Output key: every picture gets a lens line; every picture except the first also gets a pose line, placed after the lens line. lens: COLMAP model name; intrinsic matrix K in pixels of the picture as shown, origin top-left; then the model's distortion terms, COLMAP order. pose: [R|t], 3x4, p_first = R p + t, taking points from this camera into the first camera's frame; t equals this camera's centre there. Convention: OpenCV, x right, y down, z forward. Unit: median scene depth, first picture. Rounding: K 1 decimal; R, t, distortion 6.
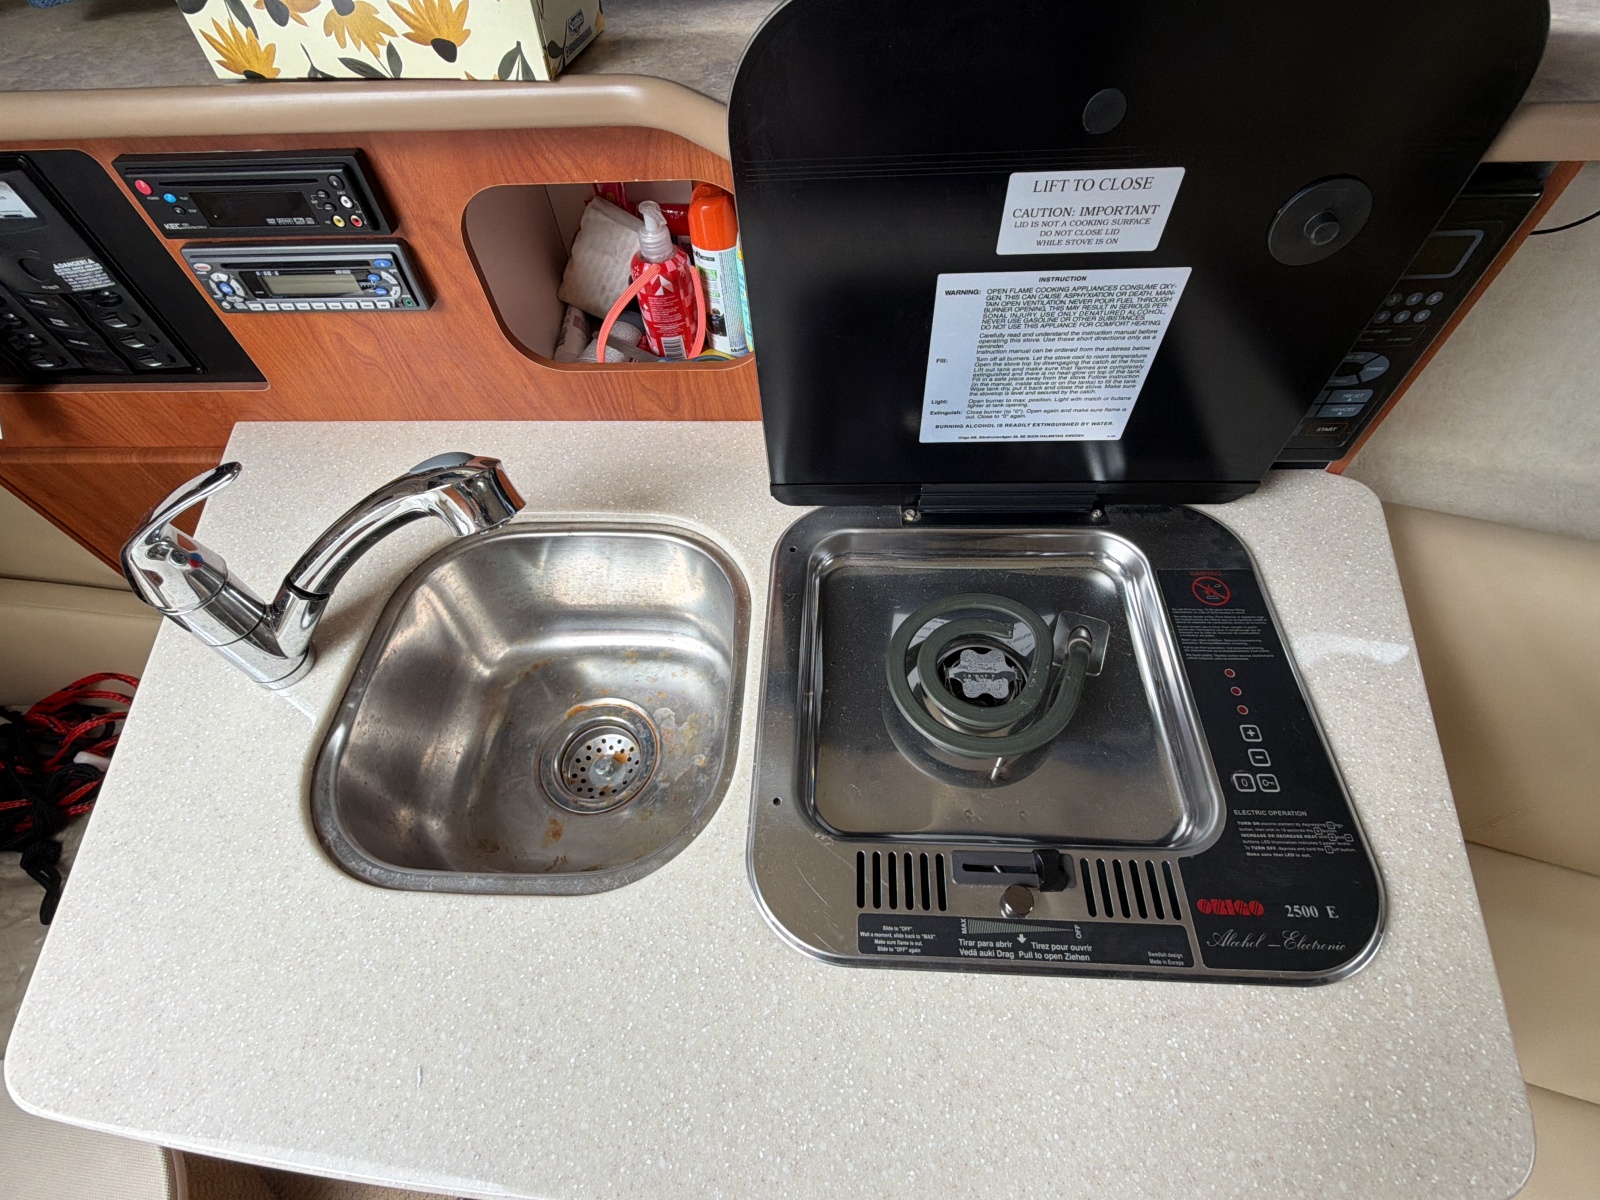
lens RADIAL K [[735.9, 0, 796.1], [0, 735.9, 601.8], [0, 0, 1]] dist [0.007167, -0.000061]
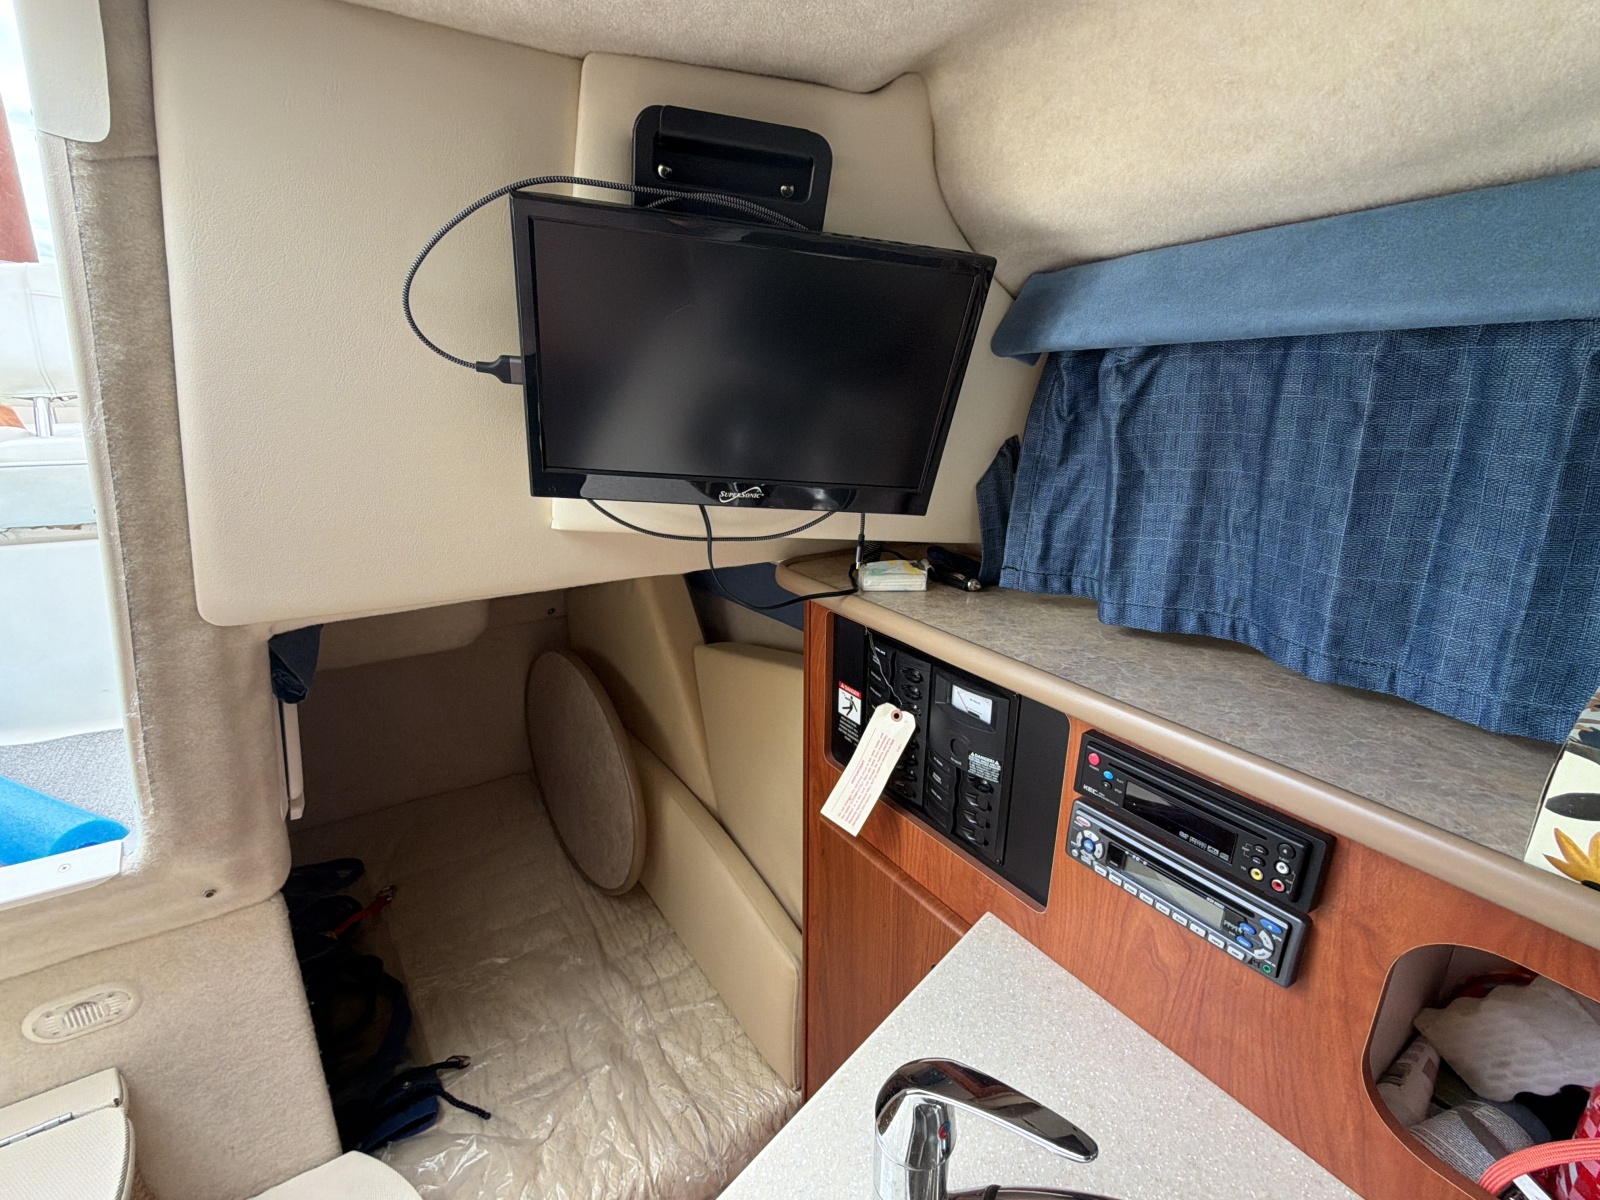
lens RADIAL K [[735.9, 0, 796.1], [0, 735.9, 601.8], [0, 0, 1]] dist [0.007167, -0.000061]
pose [[0.589894, 0.286891, -0.754797, -0.327424], [-0.676412, 0.686089, -0.267858, -0.102153], [0.441012, 0.668562, 0.598777, -0.030477]]
